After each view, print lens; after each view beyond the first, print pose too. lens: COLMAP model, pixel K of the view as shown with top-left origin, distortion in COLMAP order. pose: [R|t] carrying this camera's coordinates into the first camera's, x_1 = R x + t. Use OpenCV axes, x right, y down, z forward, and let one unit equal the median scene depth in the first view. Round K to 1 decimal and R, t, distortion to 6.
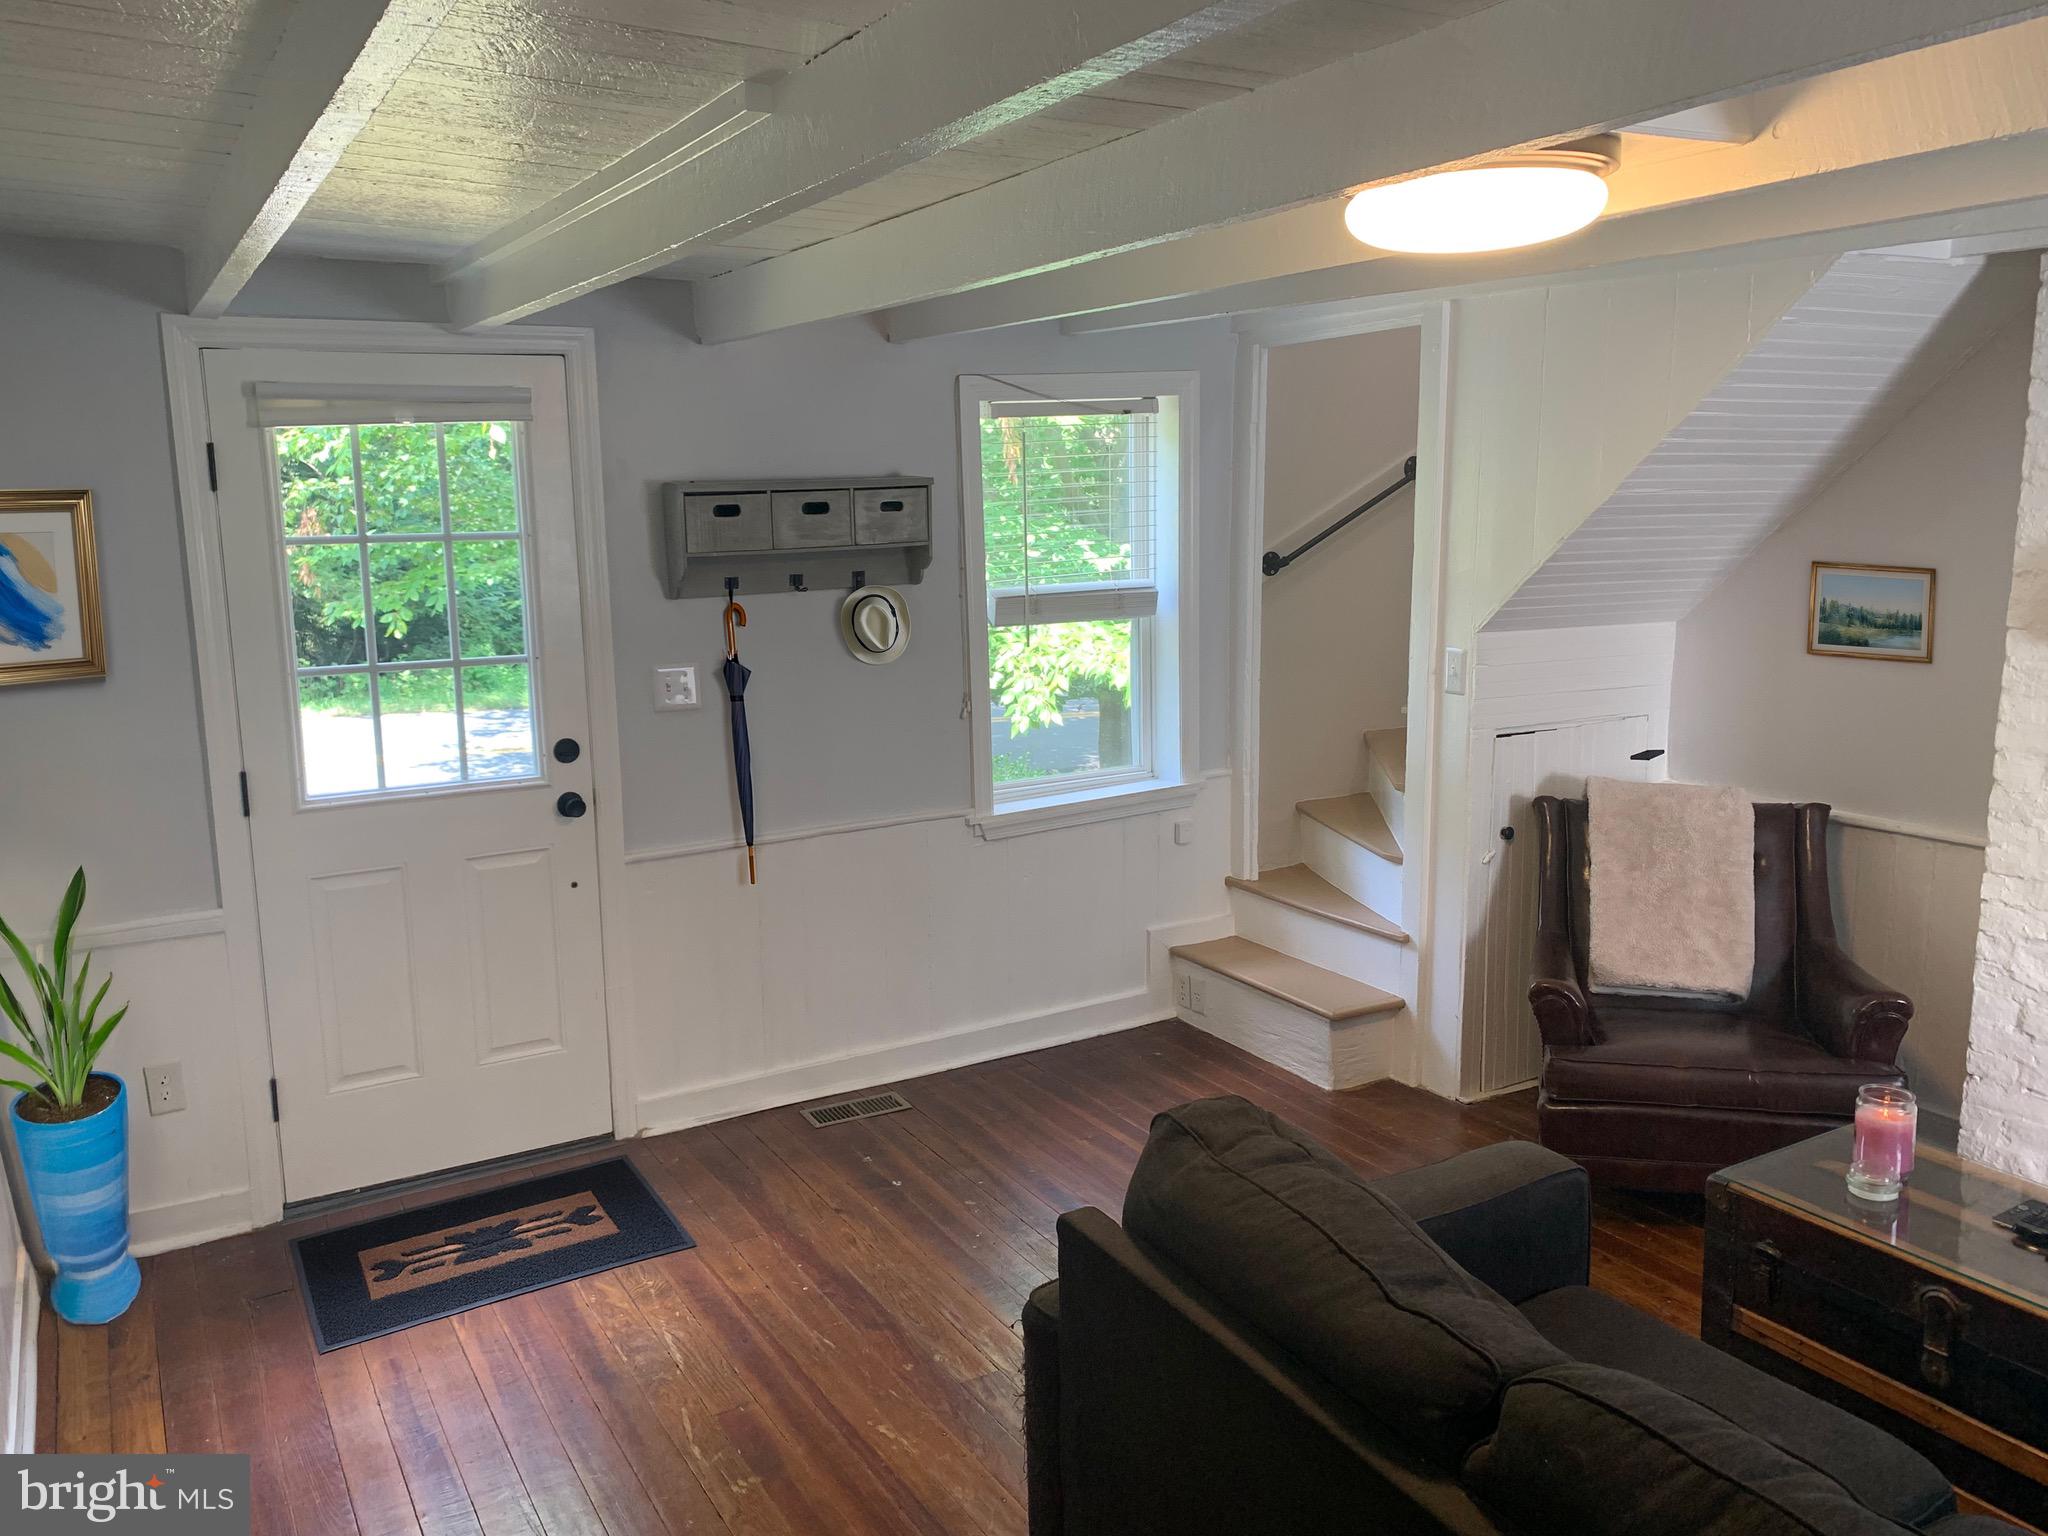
lens RADIAL K [[1616.5, 0, 1020.1], [0, 1616.5, 759.1], [0, 0, 1]] dist [0.010595, -0.002759]
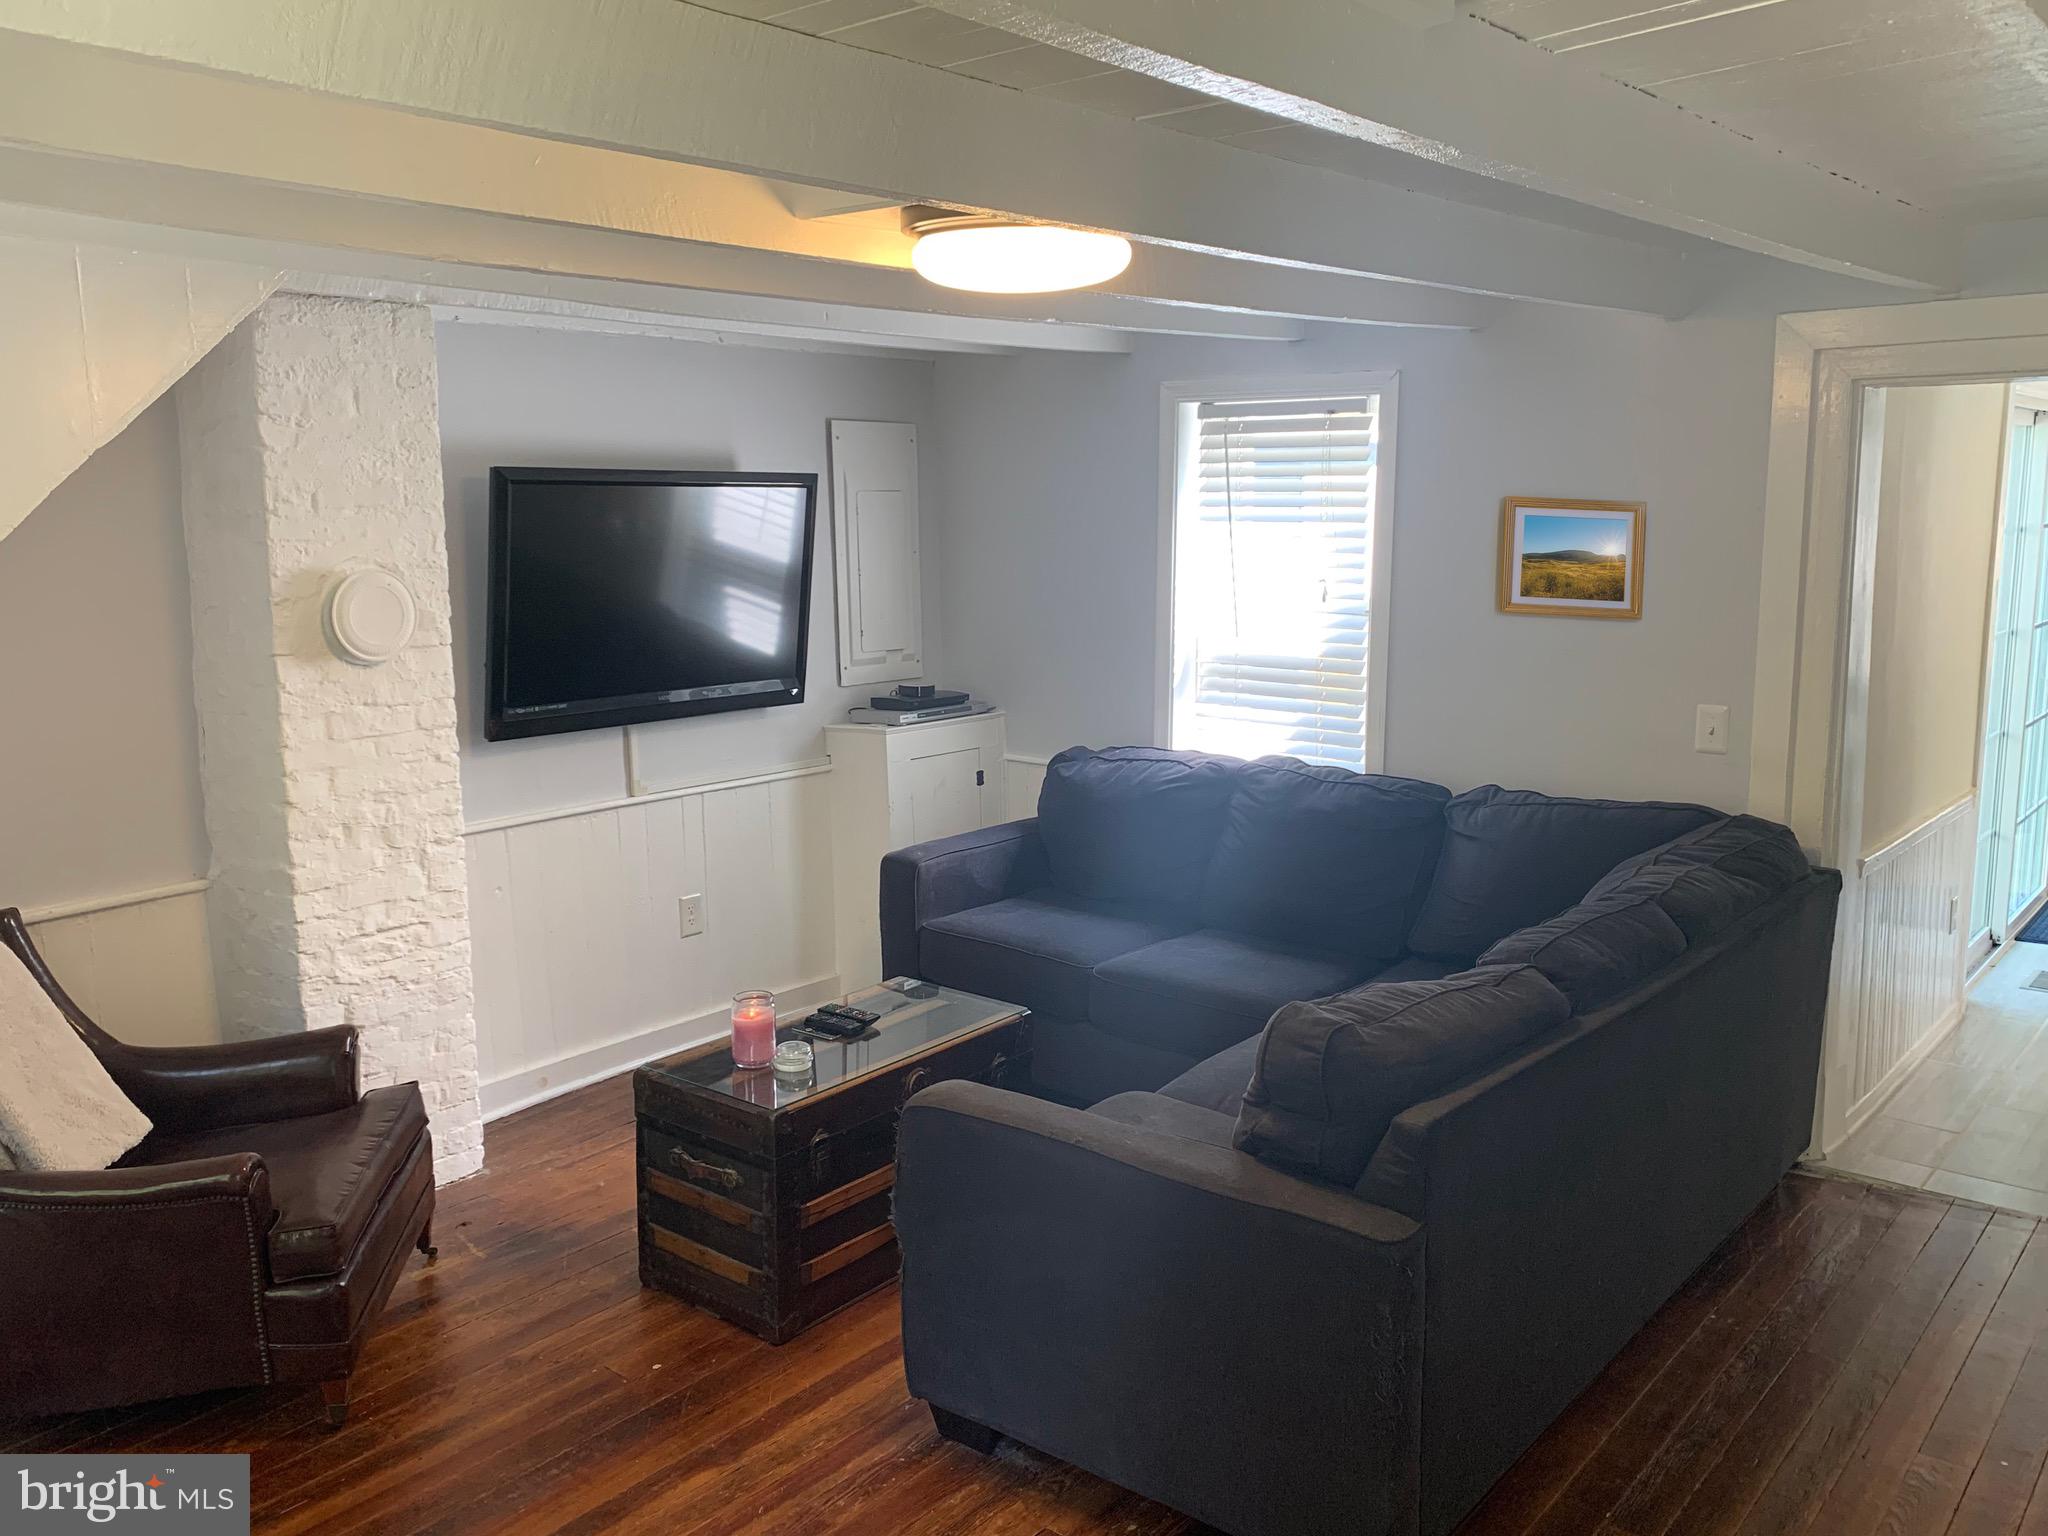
lens RADIAL K [[1616.5, 0, 1026.2], [0, 1616.5, 761.3], [0, 0, 1]] dist [0.010595, -0.002759]
pose [[-0.338704, -0.122289, 0.932912, -0.737194], [0.180893, 0.964557, 0.192113, -0.183016], [-0.923340, 0.233827, -0.304578, 1.276244]]
